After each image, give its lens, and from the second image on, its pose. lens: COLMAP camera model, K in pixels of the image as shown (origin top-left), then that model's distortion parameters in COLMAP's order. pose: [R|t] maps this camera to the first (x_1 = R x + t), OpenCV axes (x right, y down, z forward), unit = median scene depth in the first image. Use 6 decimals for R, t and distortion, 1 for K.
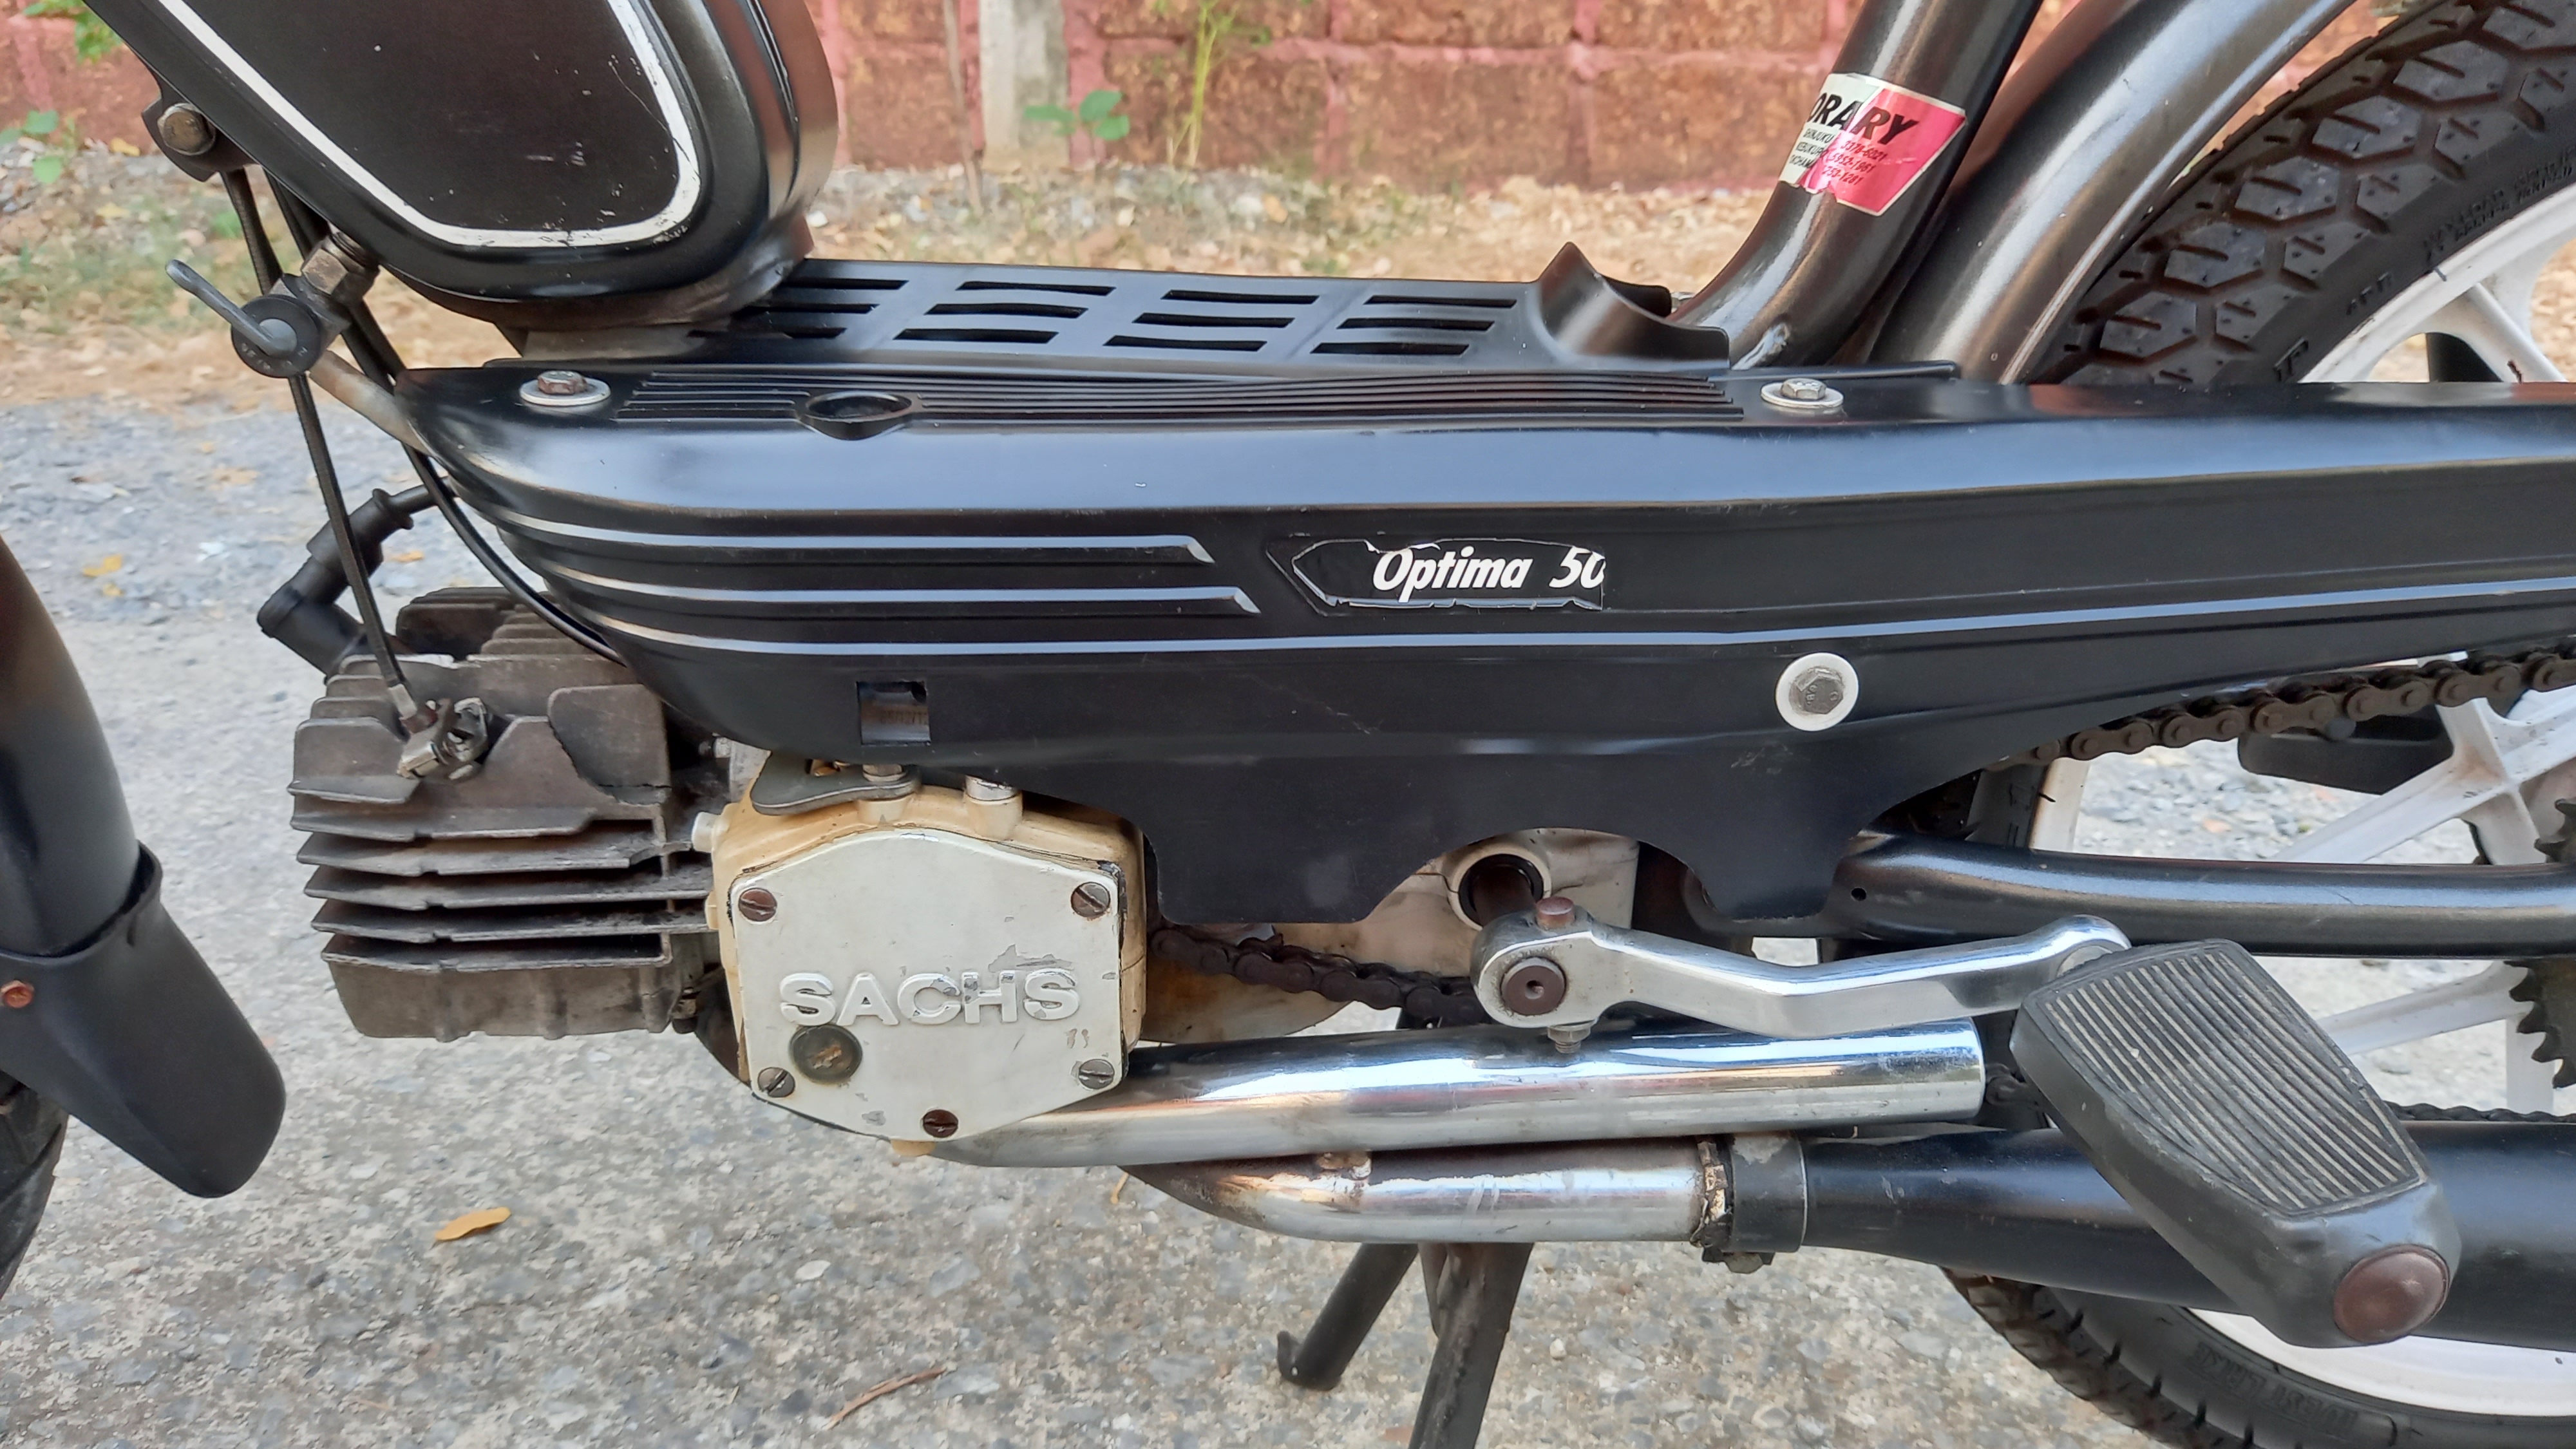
lens RADIAL K [[1939.0, 0, 1288.0], [0, 1939.0, 724.5], [0, 0, 1]] dist [0.057997, -0.073923]
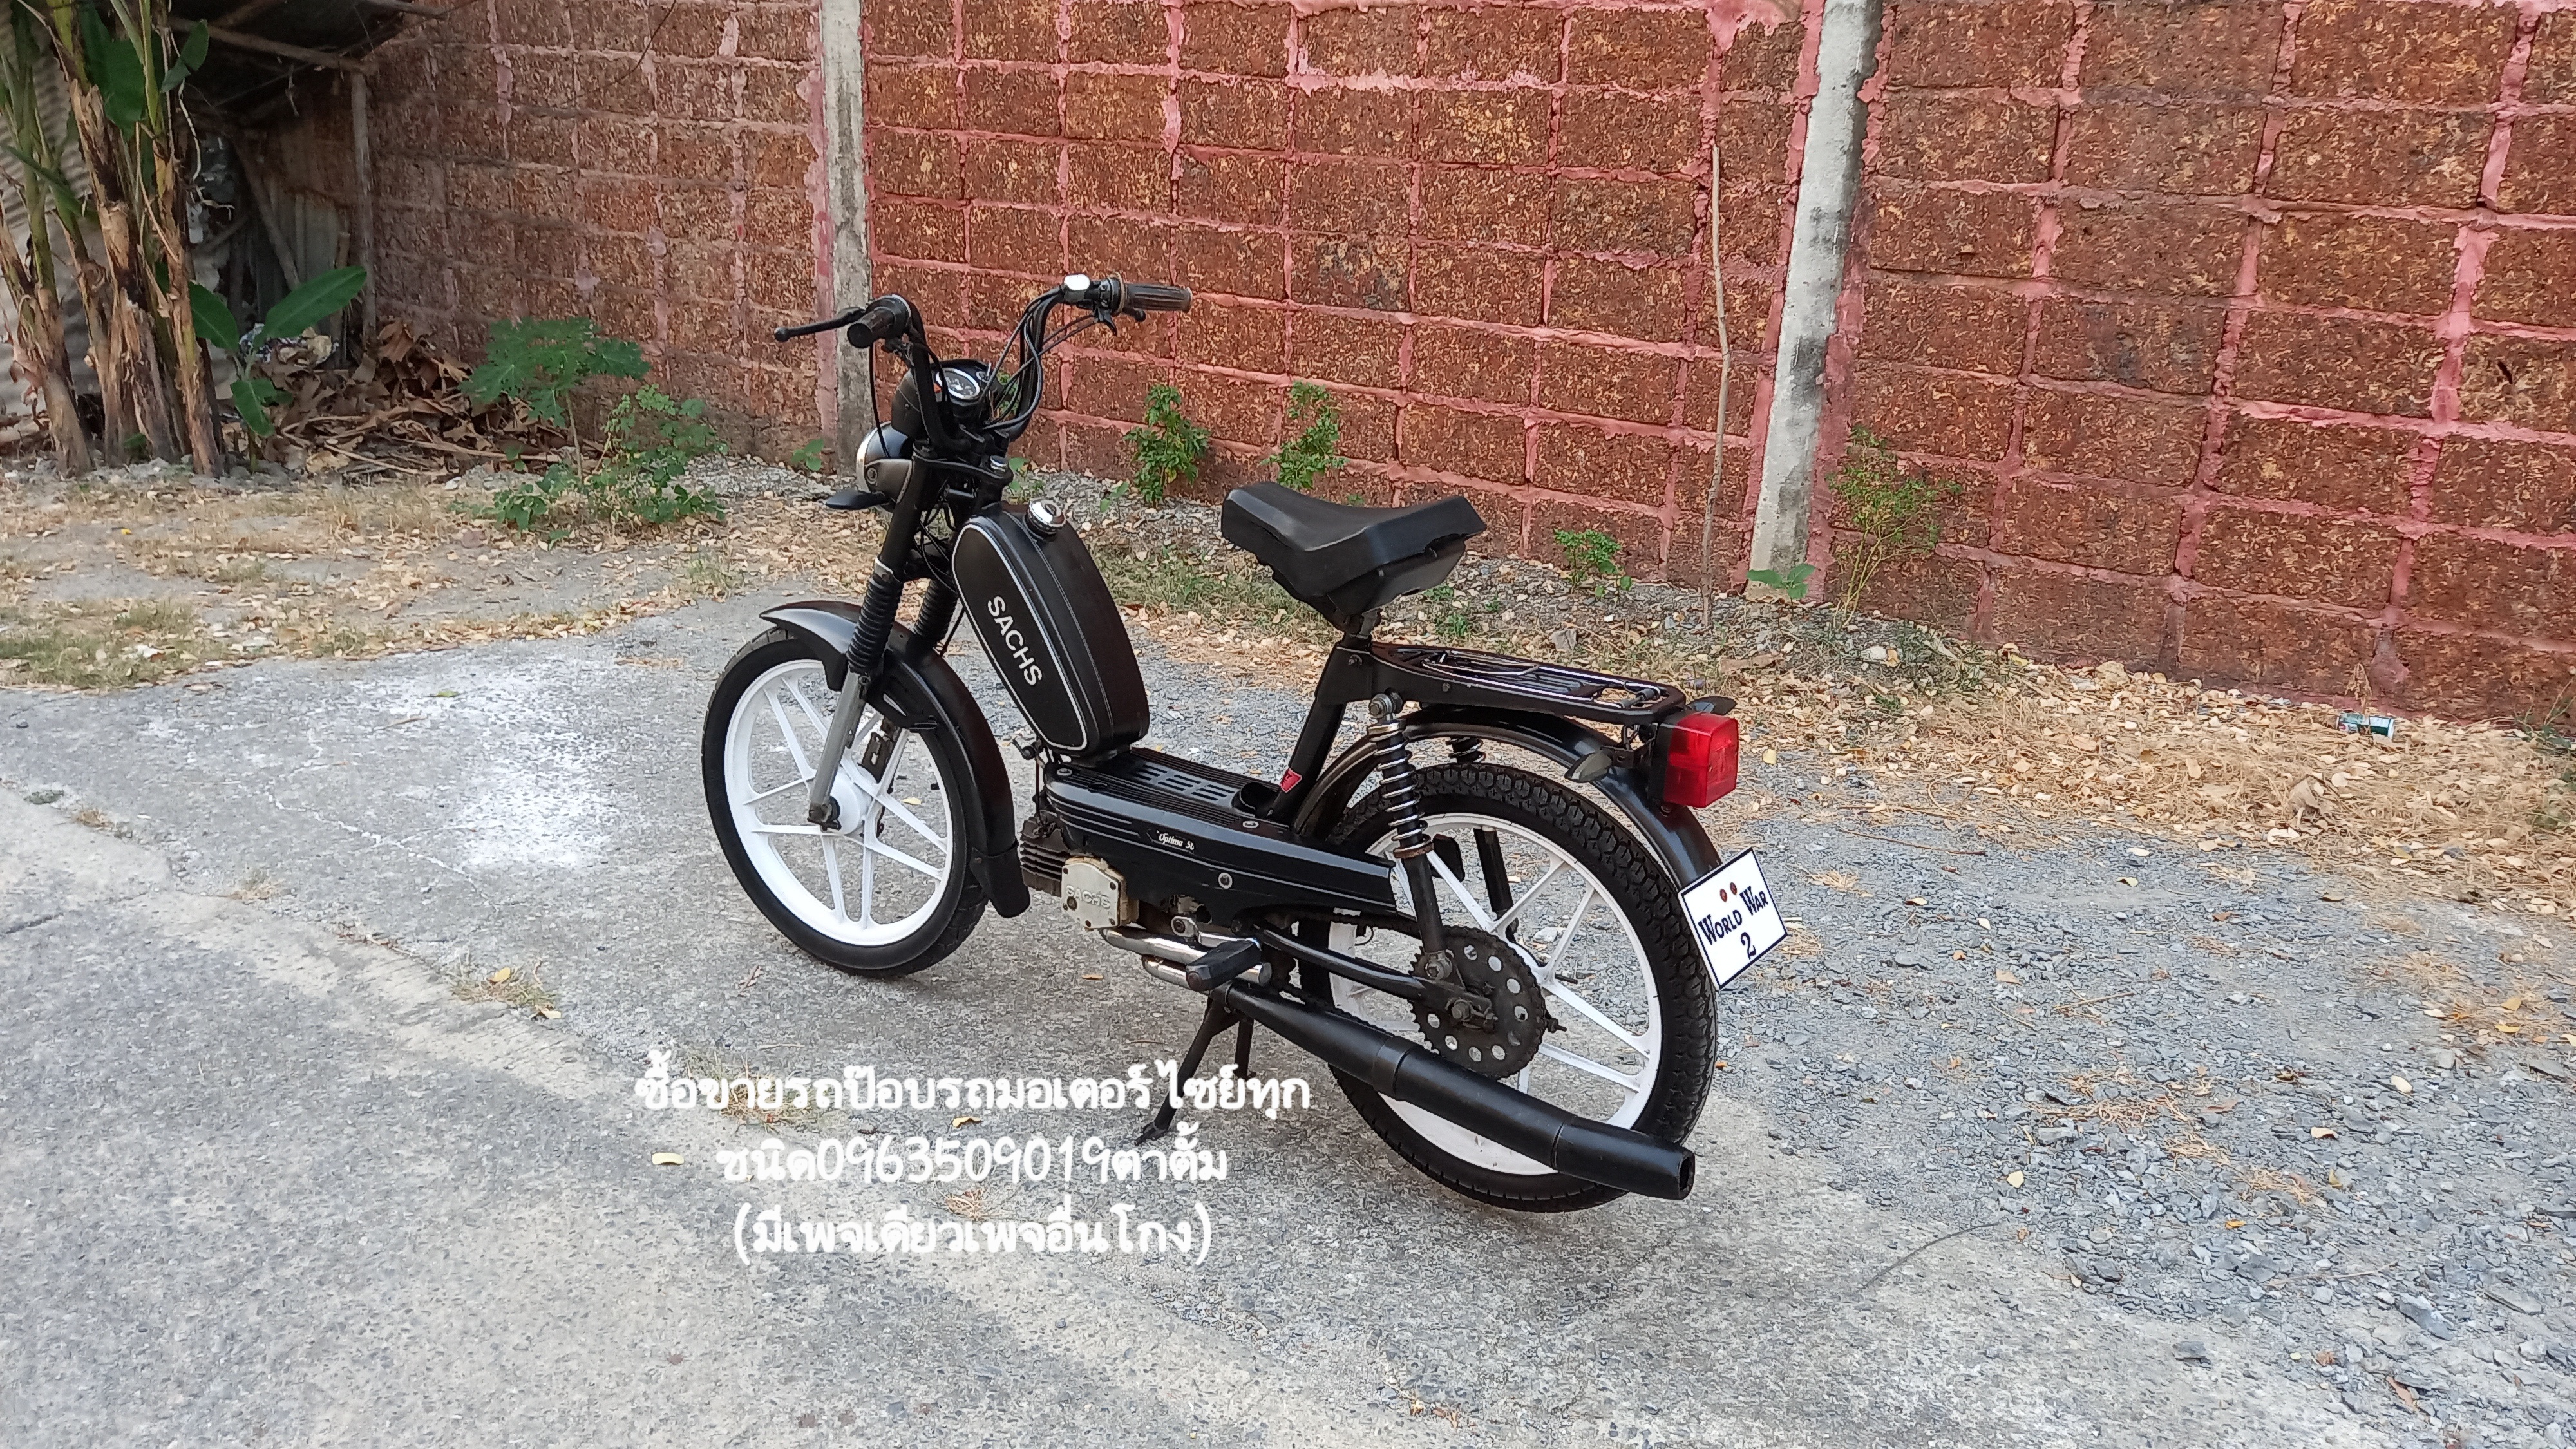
lens RADIAL K [[1884.9, 0, 1288.0], [0, 1884.9, 724.5], [0, 0, 1]] dist [0.062982, -0.066055]
pose [[0.796962, 0.198306, -0.570549, 0.814838], [-0.262862, 0.964302, -0.032012, -0.076781], [0.543834, 0.175488, 0.820639, -0.789645]]
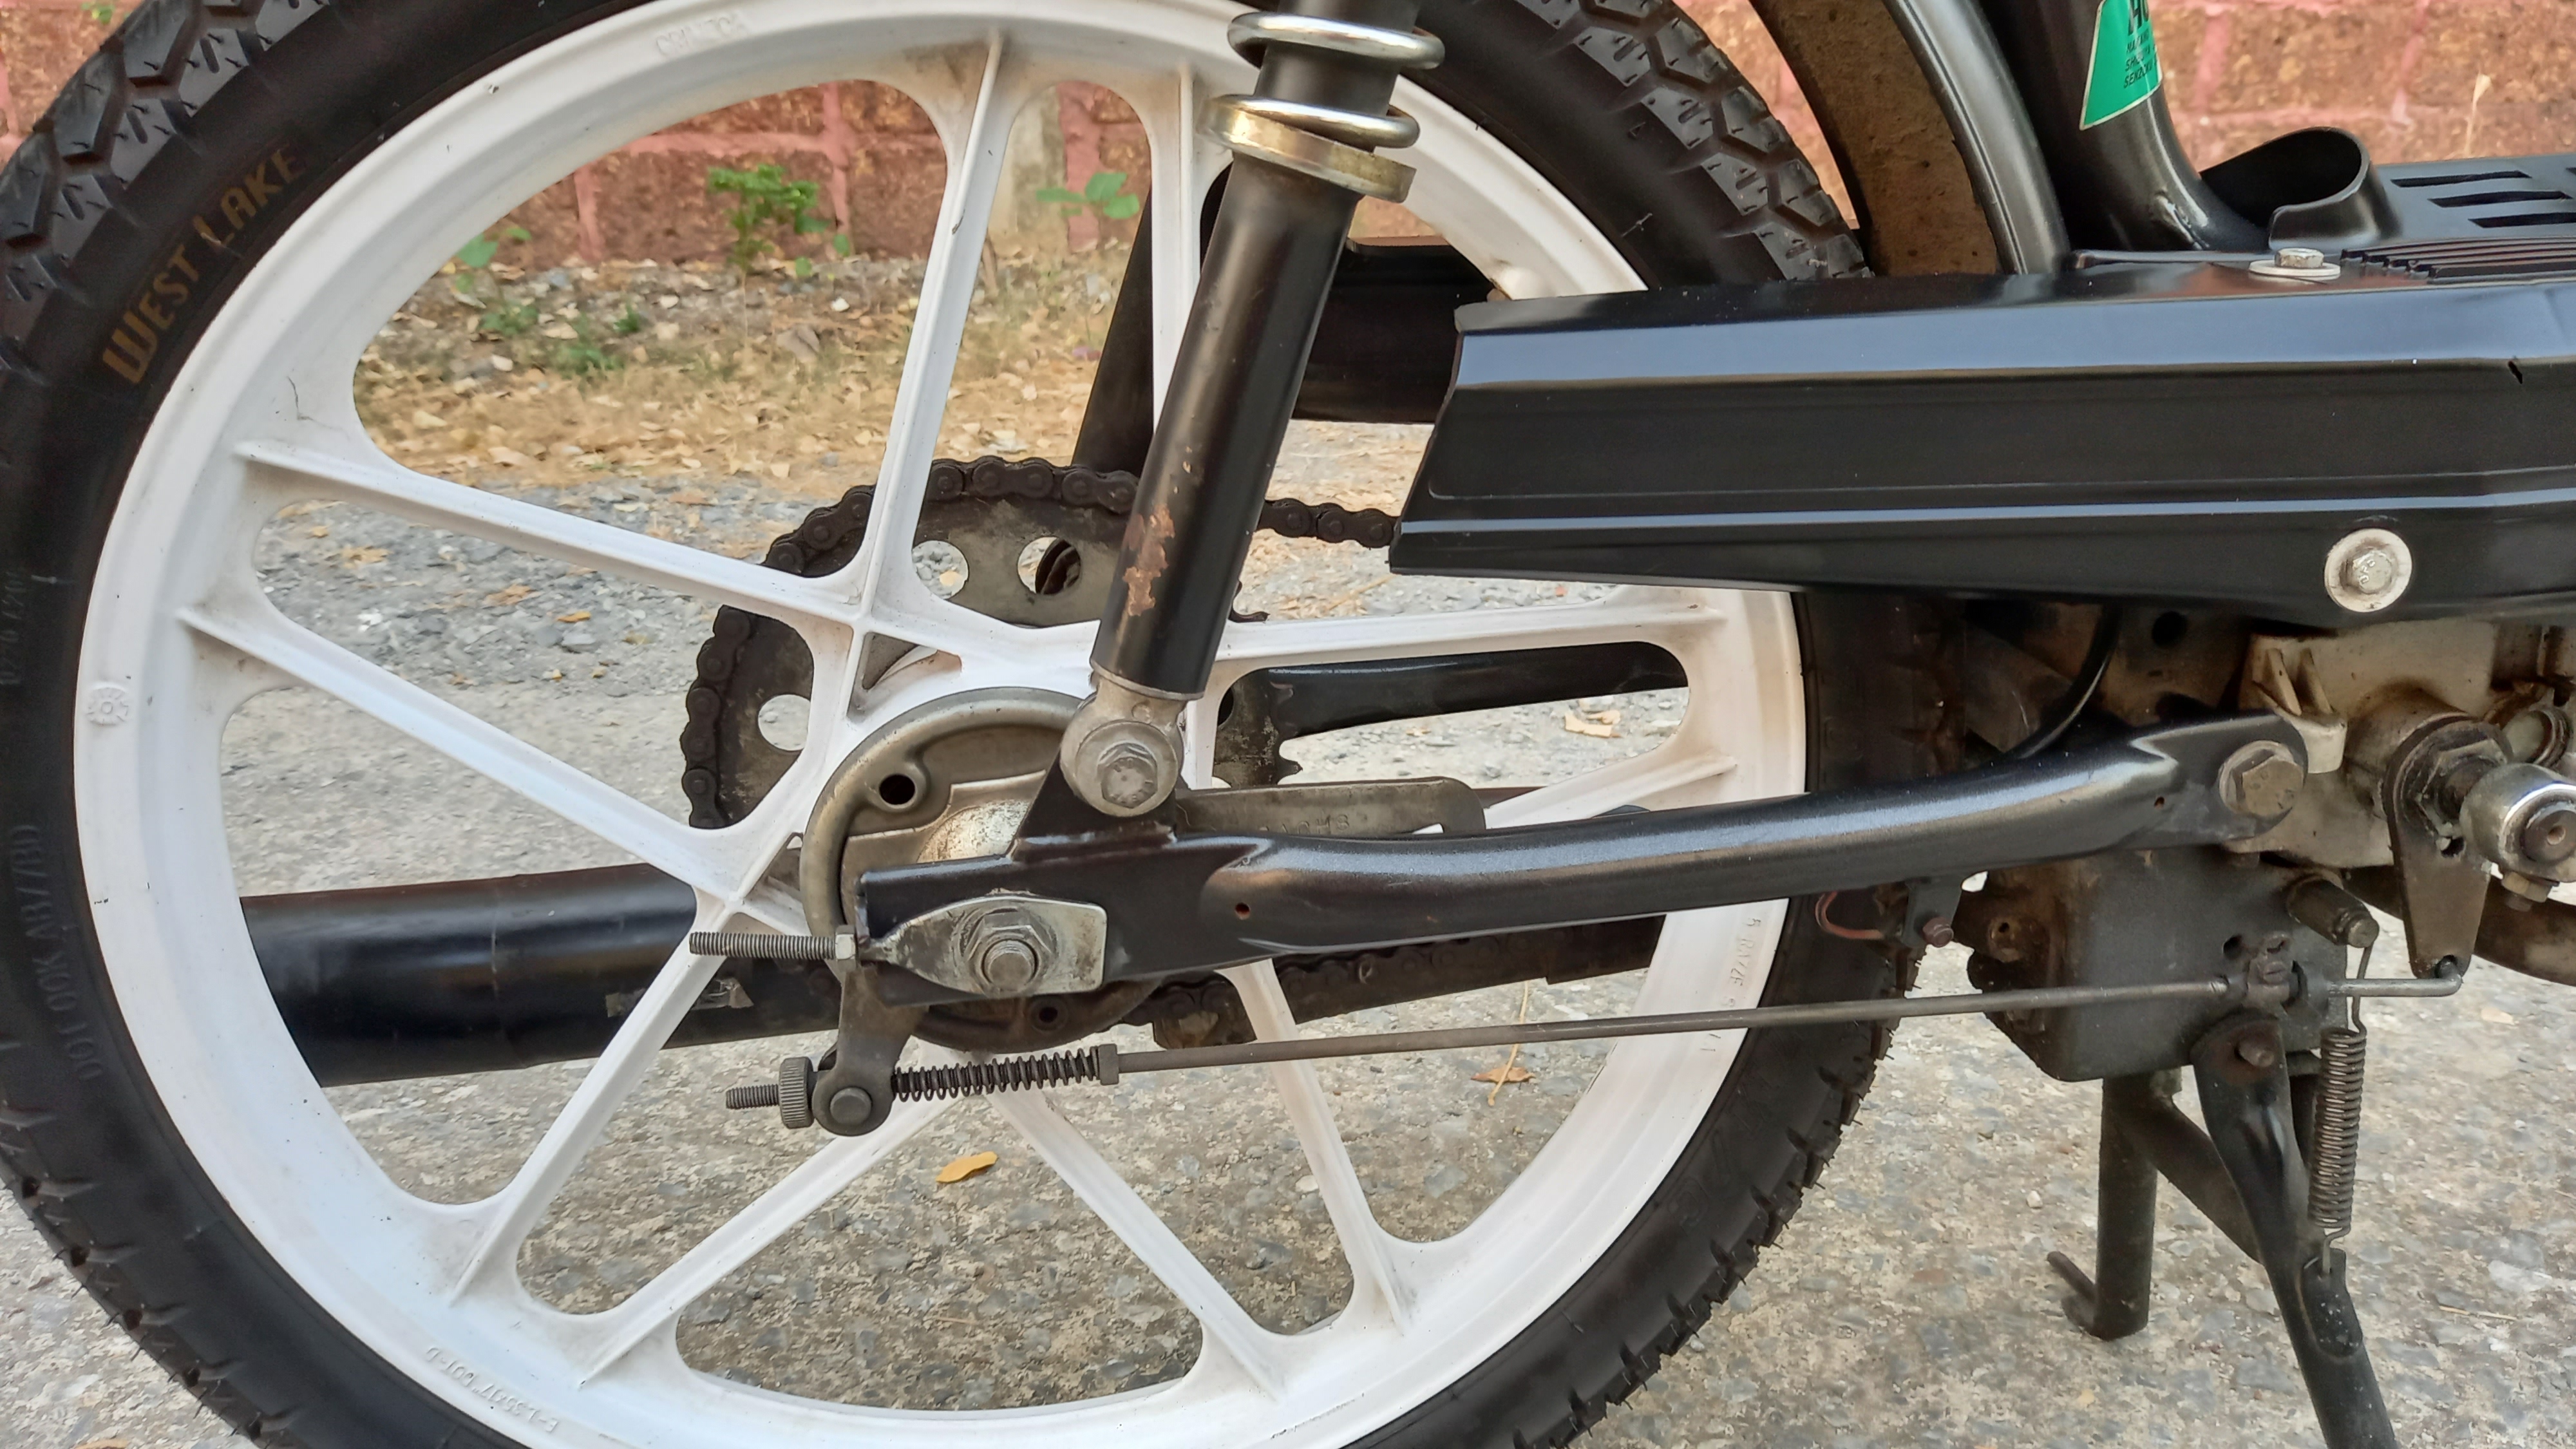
lens RADIAL K [[1939.0, 0, 1288.0], [0, 1939.0, 724.5], [0, 0, 1]] dist [0.057997, -0.073923]
pose [[0.995842, -0.055070, 0.072569, -0.158867], [0.058920, 0.996906, -0.052029, 0.043744], [-0.069480, 0.056088, 0.996005, -0.026923]]
